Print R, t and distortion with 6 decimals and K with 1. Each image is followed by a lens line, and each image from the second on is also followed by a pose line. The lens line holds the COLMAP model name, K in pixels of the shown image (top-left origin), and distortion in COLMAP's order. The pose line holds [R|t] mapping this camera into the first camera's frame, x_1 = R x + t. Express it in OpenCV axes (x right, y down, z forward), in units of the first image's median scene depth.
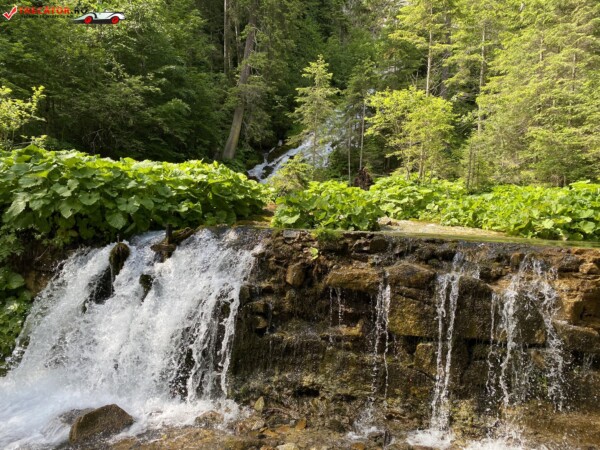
lens RADIAL K [[455.1, 0, 302.9], [0, 455.1, 224.1], [0, 0, 1]] dist [0.049725, -0.058629]
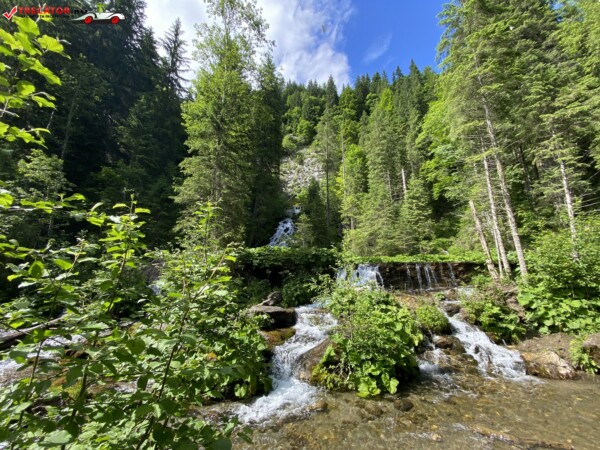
lens RADIAL K [[241.9, 0, 299.8], [0, 241.9, 228.2], [0, 0, 1]] dist [0.021988, -0.021163]
pose [[0.946280, 0.023295, 0.322507, -0.617436], [0.049411, 0.975270, -0.215424, 0.060720], [-0.319550, 0.219787, 0.921728, -0.463503]]
